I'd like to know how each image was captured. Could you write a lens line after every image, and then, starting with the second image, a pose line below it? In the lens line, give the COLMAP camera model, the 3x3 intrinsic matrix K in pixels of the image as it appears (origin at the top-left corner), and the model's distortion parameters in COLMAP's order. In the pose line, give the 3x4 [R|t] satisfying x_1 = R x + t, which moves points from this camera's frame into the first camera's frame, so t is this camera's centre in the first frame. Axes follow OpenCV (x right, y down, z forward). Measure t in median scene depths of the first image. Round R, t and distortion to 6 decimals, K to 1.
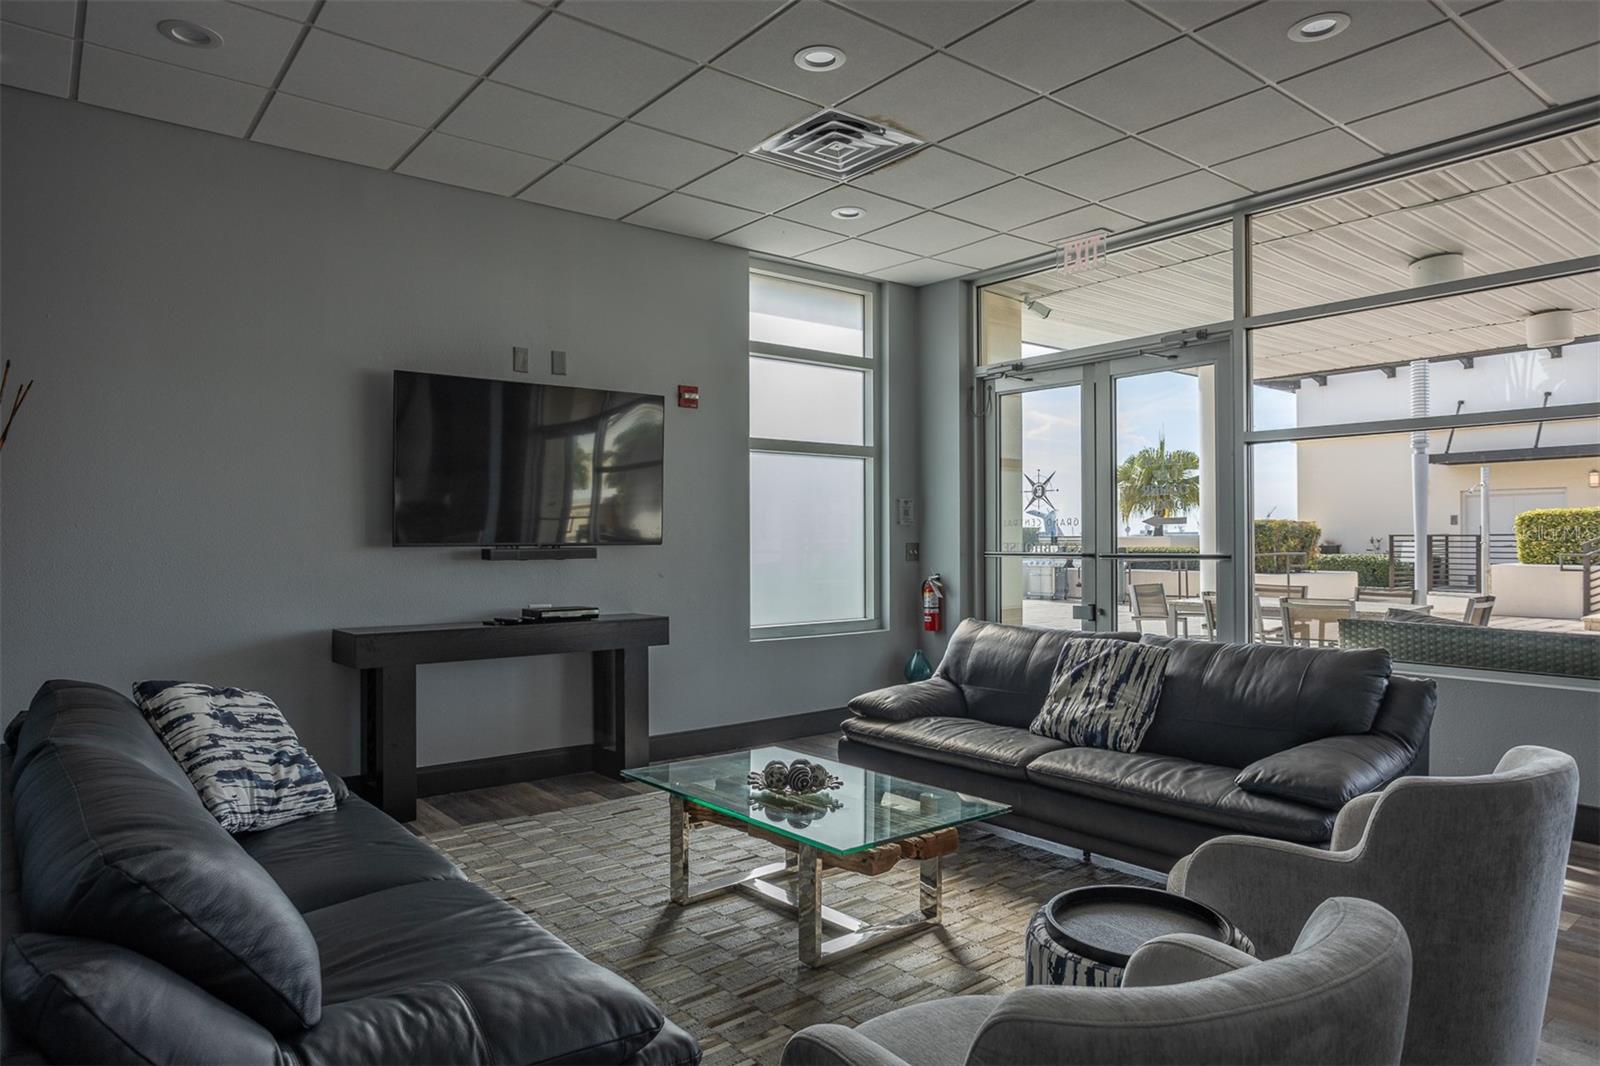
lens RADIAL K [[969.6, 0, 800.1], [0, 969.6, 535.3], [0, 0, 1]] dist [-0.052675, 0.031302]
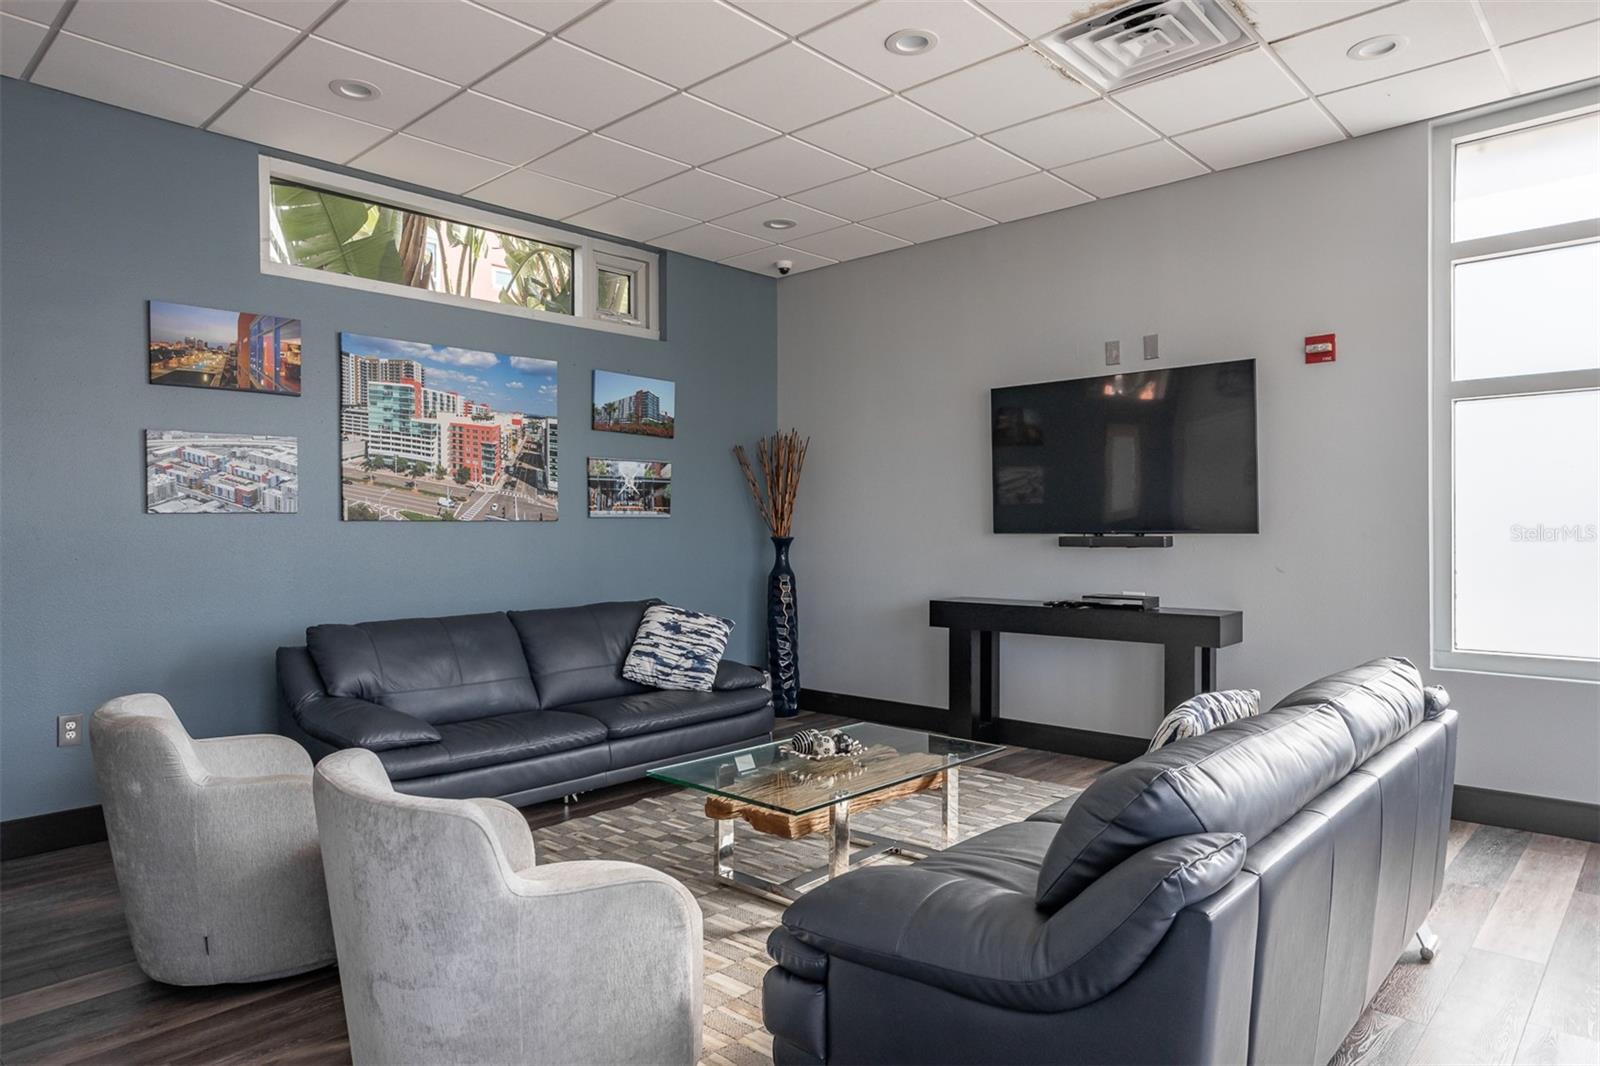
lens RADIAL K [[969.6, 0, 800.5], [0, 969.6, 530.7], [0, 0, 1]] dist [-0.052675, 0.031302]
pose [[0.141466, 0.007209, -0.989917, 0.734541], [0.010053, 0.999911, 0.008719, -0.005100], [0.989892, -0.011185, 0.141381, 0.558134]]
